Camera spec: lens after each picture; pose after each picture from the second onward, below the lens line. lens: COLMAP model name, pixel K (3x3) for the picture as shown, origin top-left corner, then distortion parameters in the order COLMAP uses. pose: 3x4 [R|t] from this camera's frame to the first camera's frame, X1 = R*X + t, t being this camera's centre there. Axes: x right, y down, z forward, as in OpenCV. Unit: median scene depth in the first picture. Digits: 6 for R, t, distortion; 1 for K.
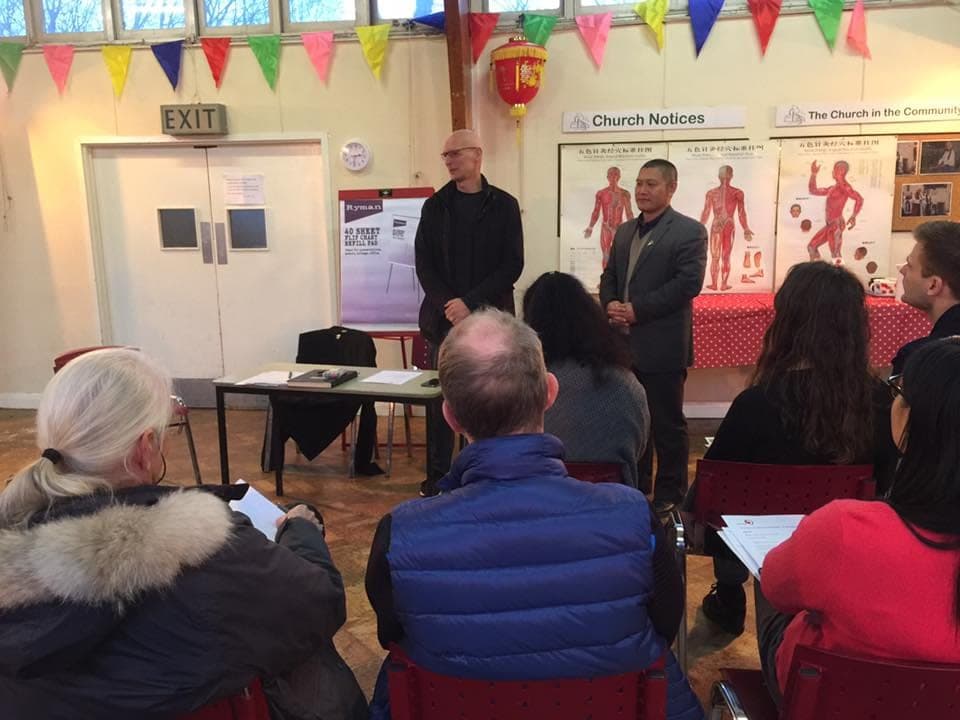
lens RADIAL K [[814.3, 0, 456.4], [0, 814.3, 363.6], [0, 0, 1]] dist [0.086463, -0.104706]
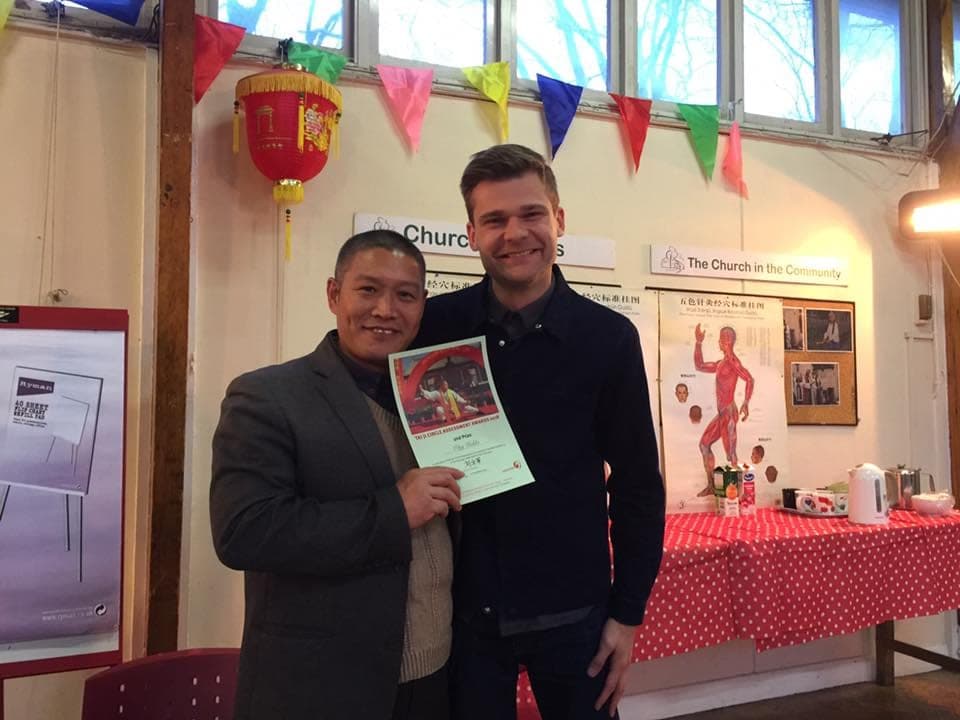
lens RADIAL K [[836.1, 0, 483.9], [0, 836.1, 354.6], [0, 0, 1]] dist [0.071699, -0.099149]
pose [[0.855765, 0.053215, 0.514621, -0.093748], [0.079119, 0.969535, -0.231822, -0.068038], [-0.511279, 0.239101, 0.825484, 0.508572]]
